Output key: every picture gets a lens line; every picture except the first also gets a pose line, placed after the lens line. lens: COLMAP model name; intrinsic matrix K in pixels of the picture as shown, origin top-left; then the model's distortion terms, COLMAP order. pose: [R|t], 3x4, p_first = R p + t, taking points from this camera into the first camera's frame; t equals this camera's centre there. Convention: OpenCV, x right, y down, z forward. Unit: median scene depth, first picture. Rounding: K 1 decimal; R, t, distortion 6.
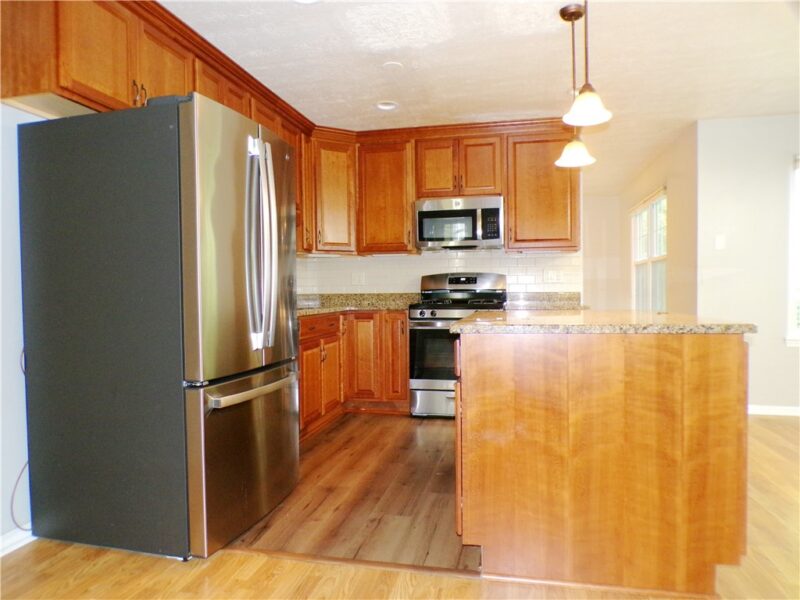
lens RADIAL K [[528.8, 0, 400.0], [0, 528.8, 300.0], [0, 0, 1]] dist [-0.034266, -0.000260]
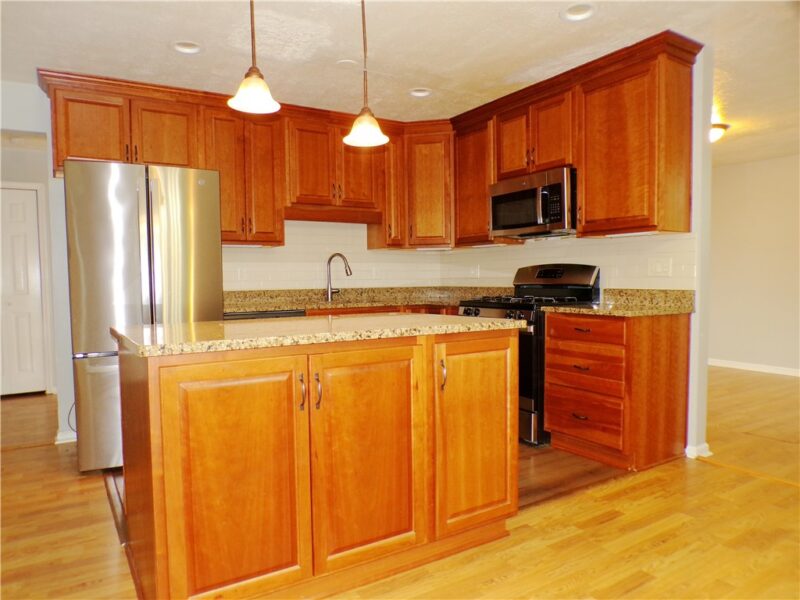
lens RADIAL K [[543.8, 0, 400.0], [0, 543.8, 300.0], [0, 0, 1]] dist [-0.081362, 0.001316]
pose [[0.684823, 0.036992, -0.727770, 0.612882], [-0.022914, 0.999310, 0.029232, -0.016057], [0.728349, -0.003343, 0.685198, 0.270866]]
